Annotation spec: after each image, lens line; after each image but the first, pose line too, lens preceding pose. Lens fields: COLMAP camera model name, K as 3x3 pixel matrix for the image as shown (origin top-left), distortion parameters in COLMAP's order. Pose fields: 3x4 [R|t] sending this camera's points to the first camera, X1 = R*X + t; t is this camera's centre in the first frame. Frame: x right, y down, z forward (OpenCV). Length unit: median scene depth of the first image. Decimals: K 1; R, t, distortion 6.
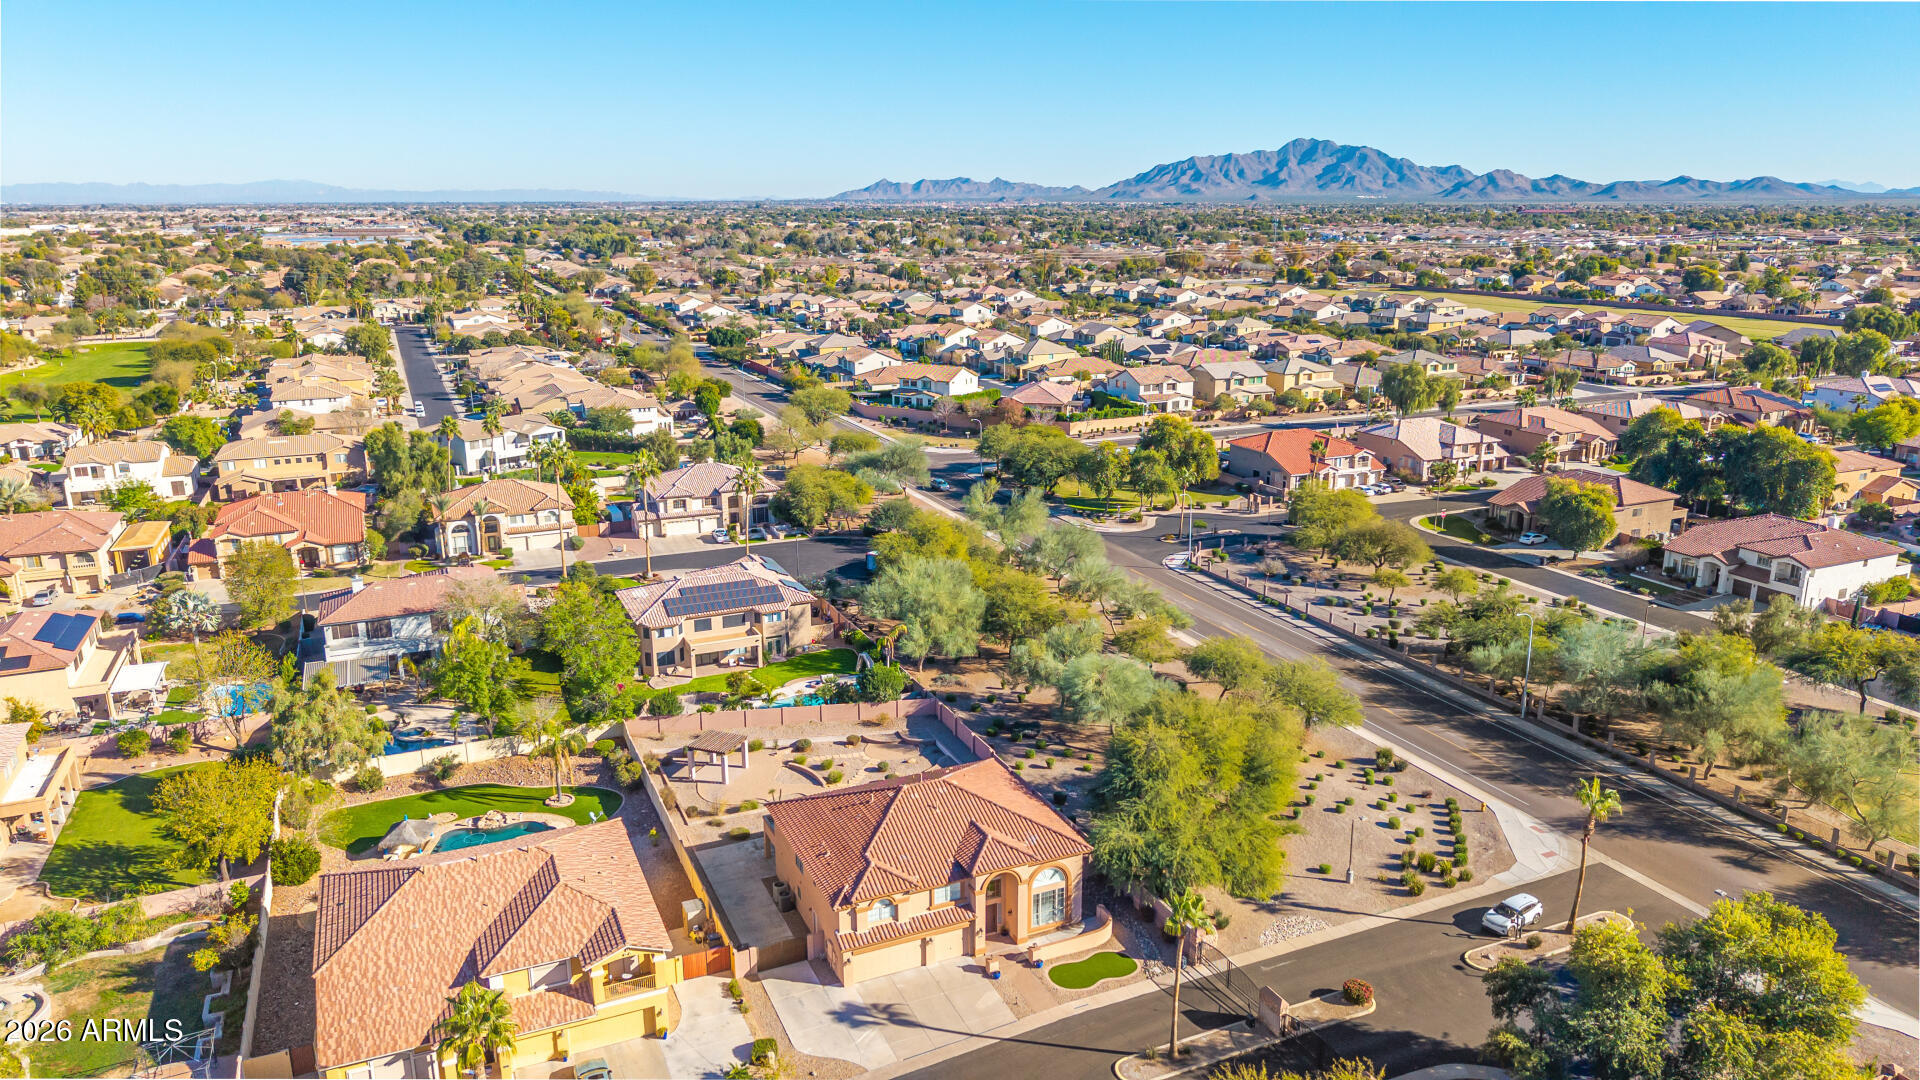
lens RADIAL K [[1288.3, 0, 952.6], [0, 1288.3, 539.3], [0, 0, 1]] dist [0.045217, -0.052178]
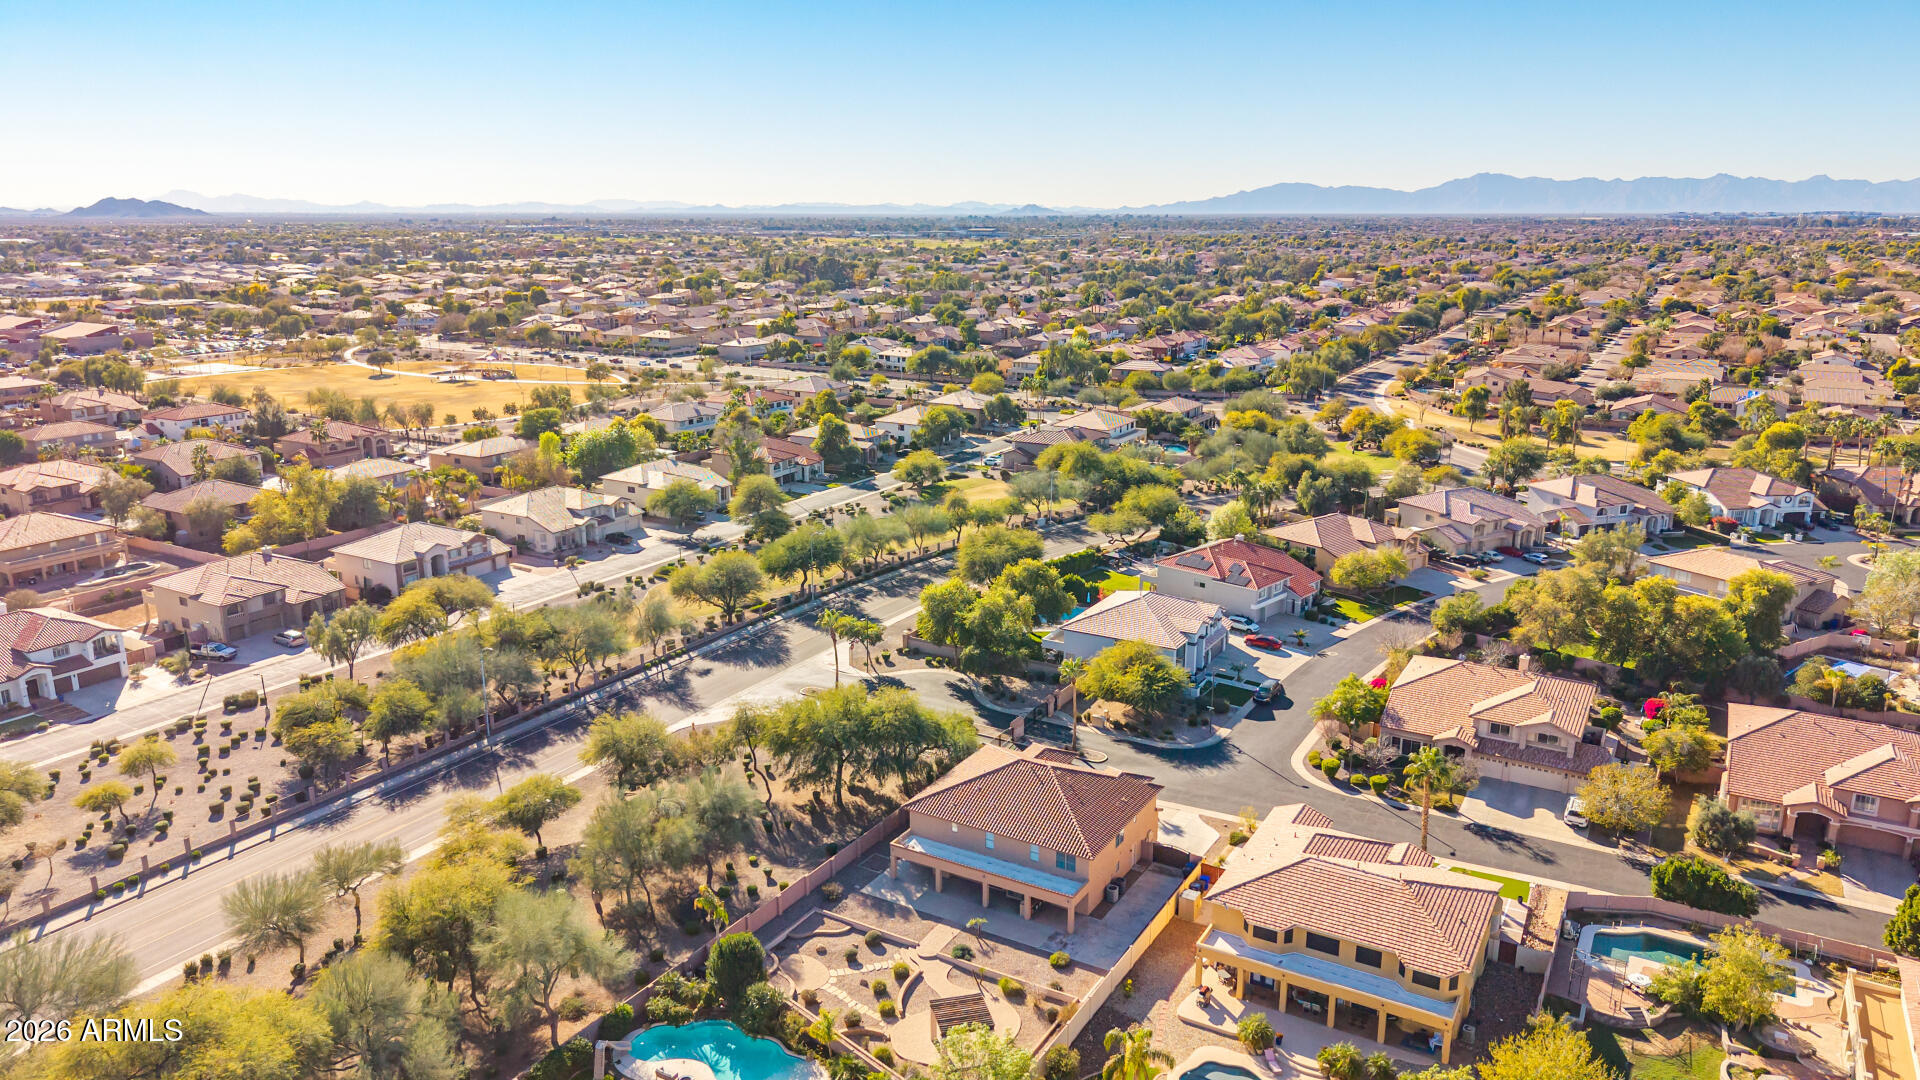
lens RADIAL K [[1288.3, 0, 952.6], [0, 1288.3, 539.3], [0, 0, 1]] dist [0.045217, -0.052178]
pose [[-0.576332, -0.200454, 0.792250, -0.631121], [0.212916, 0.899137, 0.382386, -0.346551], [-0.788992, 0.389064, -0.475522, 1.062865]]
